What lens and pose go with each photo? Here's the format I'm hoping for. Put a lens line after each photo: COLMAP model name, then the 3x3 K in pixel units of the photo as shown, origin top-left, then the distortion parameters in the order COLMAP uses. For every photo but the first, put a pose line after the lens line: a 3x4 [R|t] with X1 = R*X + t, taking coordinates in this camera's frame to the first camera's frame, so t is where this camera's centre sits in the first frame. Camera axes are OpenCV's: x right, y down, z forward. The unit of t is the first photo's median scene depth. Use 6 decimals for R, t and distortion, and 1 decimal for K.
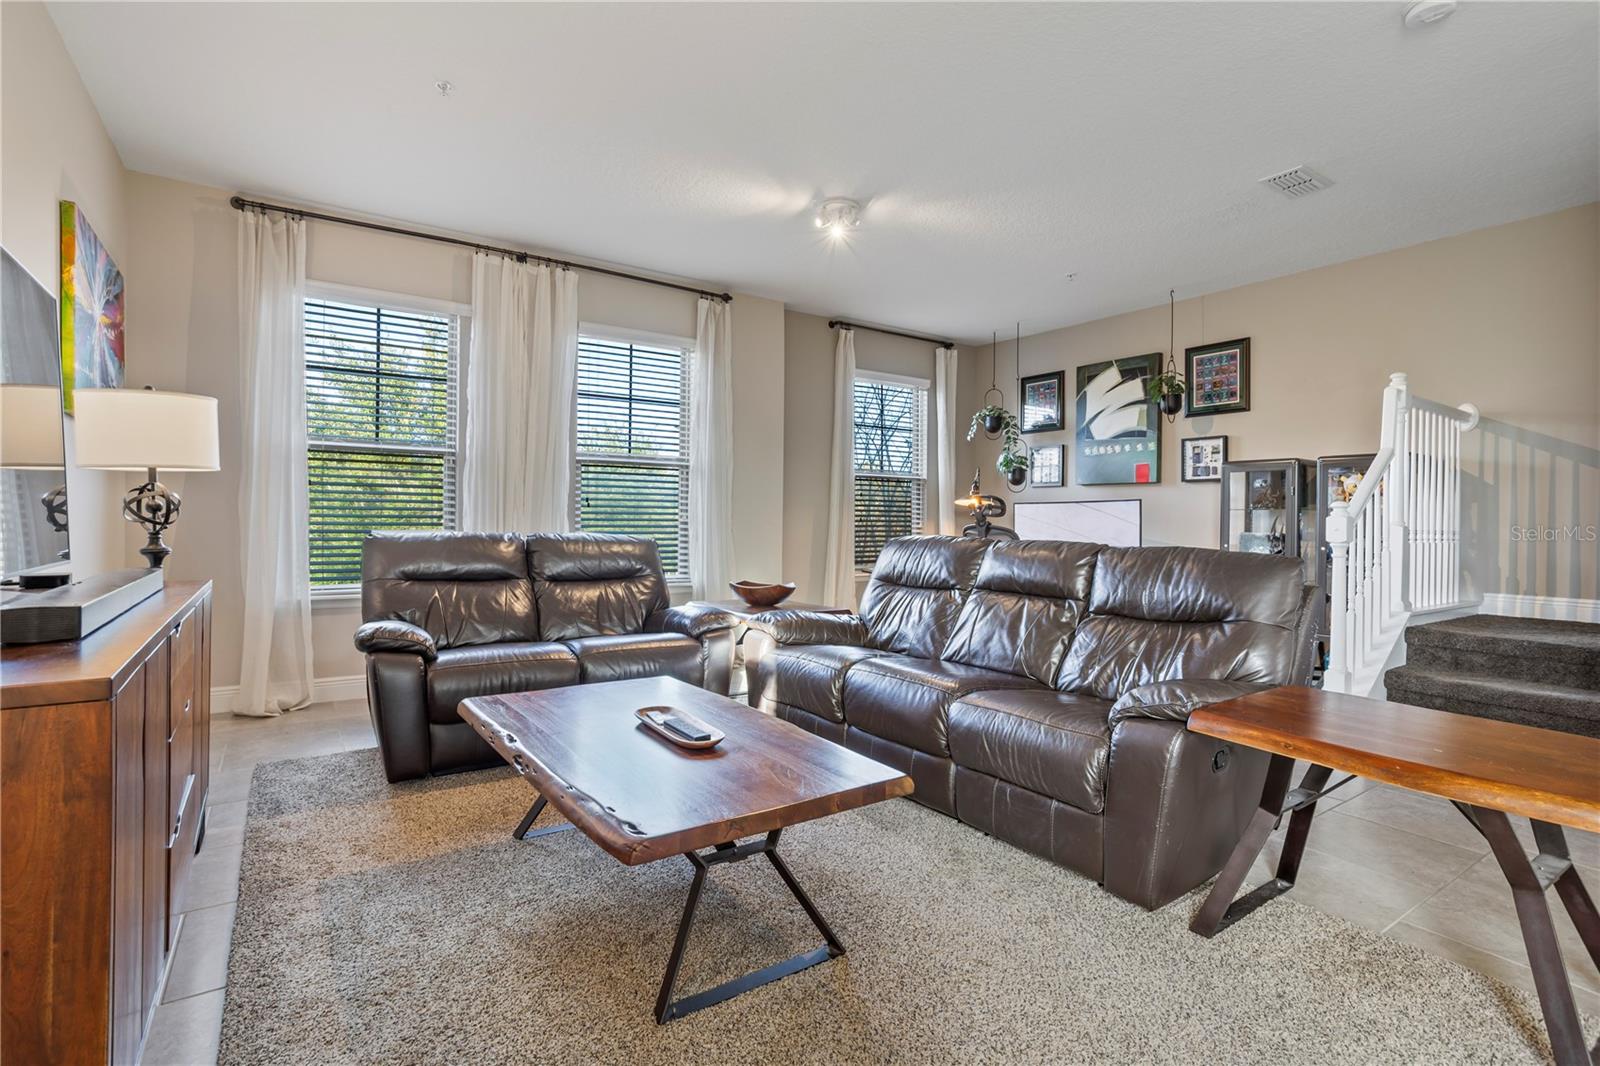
lens RADIAL K [[772.3, 0, 807.3], [0, 772.3, 520.5], [0, 0, 1]] dist [-0.038020, 0.012247]
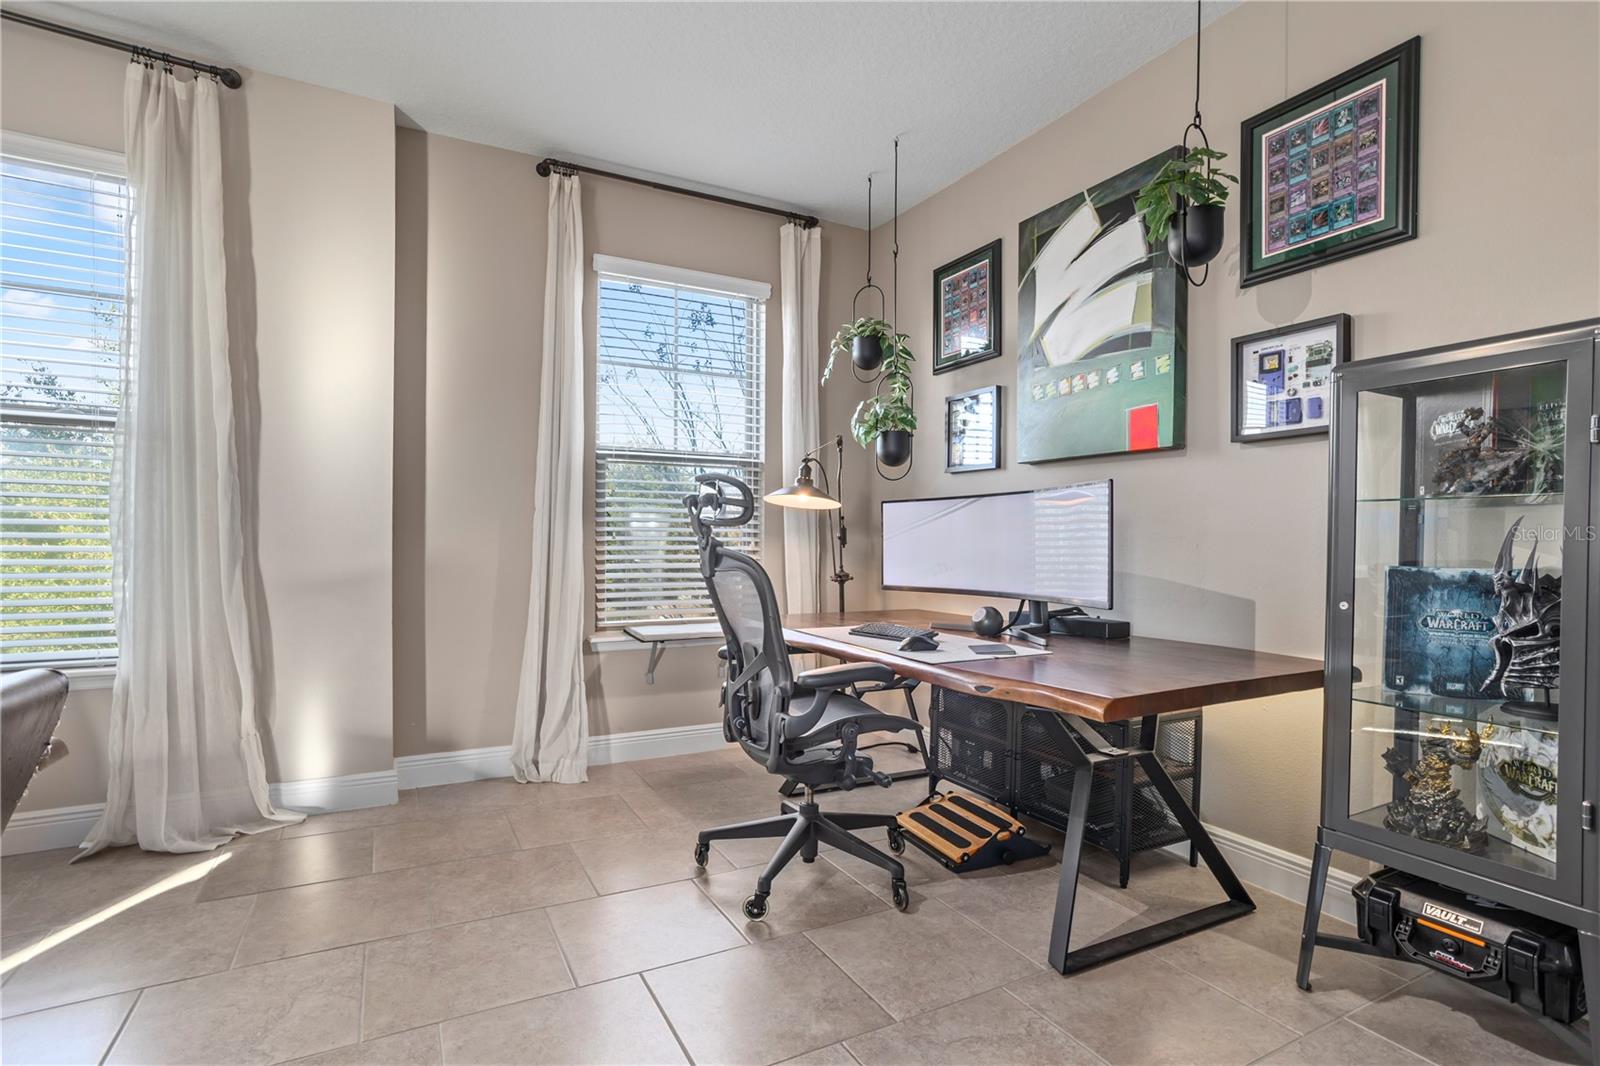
lens RADIAL K [[772.3, 0, 799.5], [0, 772.3, 556.9], [0, 0, 1]] dist [-0.038020, 0.012247]
pose [[0.993236, -0.000123, -0.116116, 0.291166], [0.002571, 0.999777, 0.020940, 0.002919], [0.116088, -0.021097, 0.993015, 0.535642]]
